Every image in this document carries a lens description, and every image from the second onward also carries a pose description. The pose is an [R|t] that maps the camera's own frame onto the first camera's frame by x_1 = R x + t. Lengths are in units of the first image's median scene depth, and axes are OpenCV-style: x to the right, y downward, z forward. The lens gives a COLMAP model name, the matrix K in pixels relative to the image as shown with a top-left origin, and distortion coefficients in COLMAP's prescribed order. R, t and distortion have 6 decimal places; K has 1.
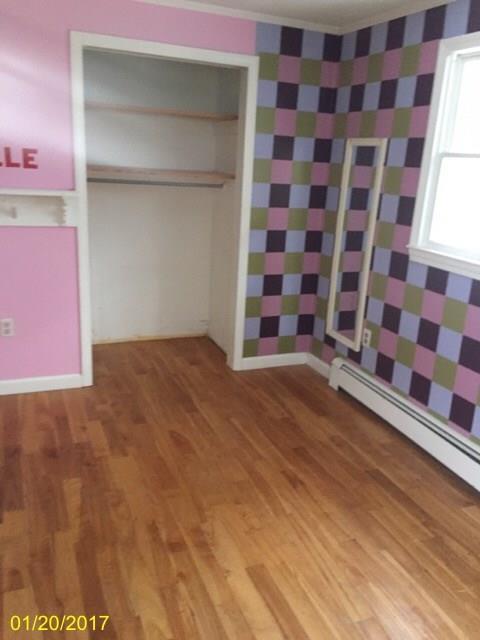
lens RADIAL K [[534.7, 0, 240.0], [0, 534.7, 320.0], [0, 0, 1]] dist [0.010079, -0.012320]
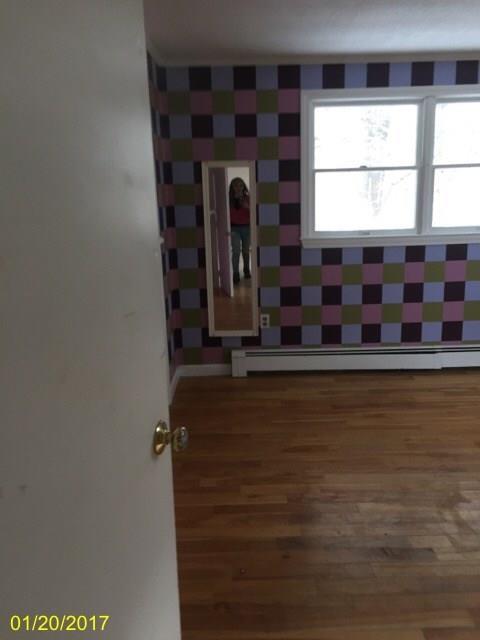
lens RADIAL K [[534.7, 0, 240.0], [0, 534.7, 320.0], [0, 0, 1]] dist [0.010079, -0.012320]
pose [[0.391768, -0.286119, 0.874445, -0.949515], [0.313009, 0.935174, 0.165756, -0.210565], [-0.865184, 0.208771, 0.455929, 0.543080]]
